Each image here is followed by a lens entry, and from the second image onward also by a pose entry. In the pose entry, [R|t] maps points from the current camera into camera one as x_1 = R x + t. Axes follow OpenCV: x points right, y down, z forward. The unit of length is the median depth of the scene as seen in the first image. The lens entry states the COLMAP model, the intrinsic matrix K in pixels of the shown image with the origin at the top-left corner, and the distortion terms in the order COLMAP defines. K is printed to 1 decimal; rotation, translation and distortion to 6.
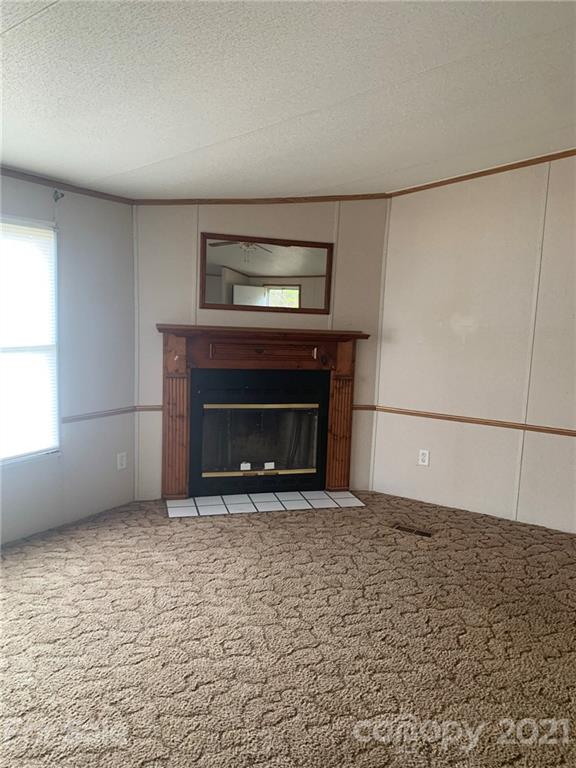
lens RADIAL K [[587.2, 0, 285.3], [0, 587.2, 388.2], [0, 0, 1]] dist [0.058867, -0.070207]
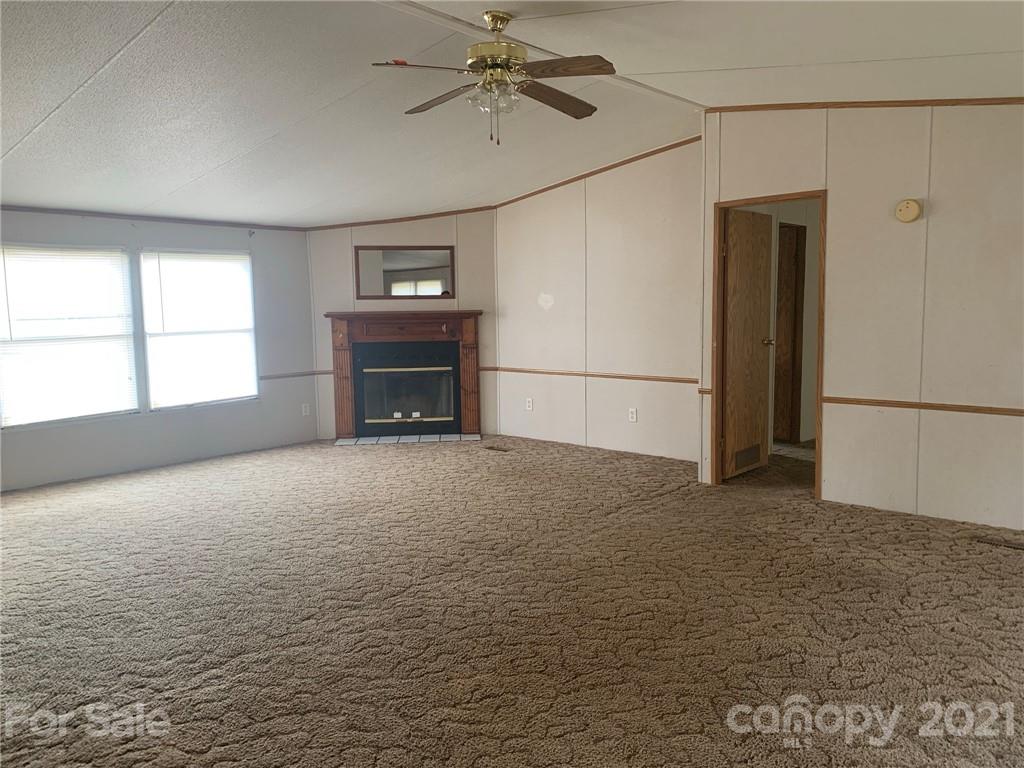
lens RADIAL K [[762.1, 0, 515.4], [0, 762.1, 379.1], [0, 0, 1]] dist [-0.001306, 0.001200]
pose [[0.979381, -0.037291, -0.198549, 0.554096], [0.030177, 0.998794, -0.038738, 0.129137], [0.199754, 0.031947, 0.979325, -0.661997]]
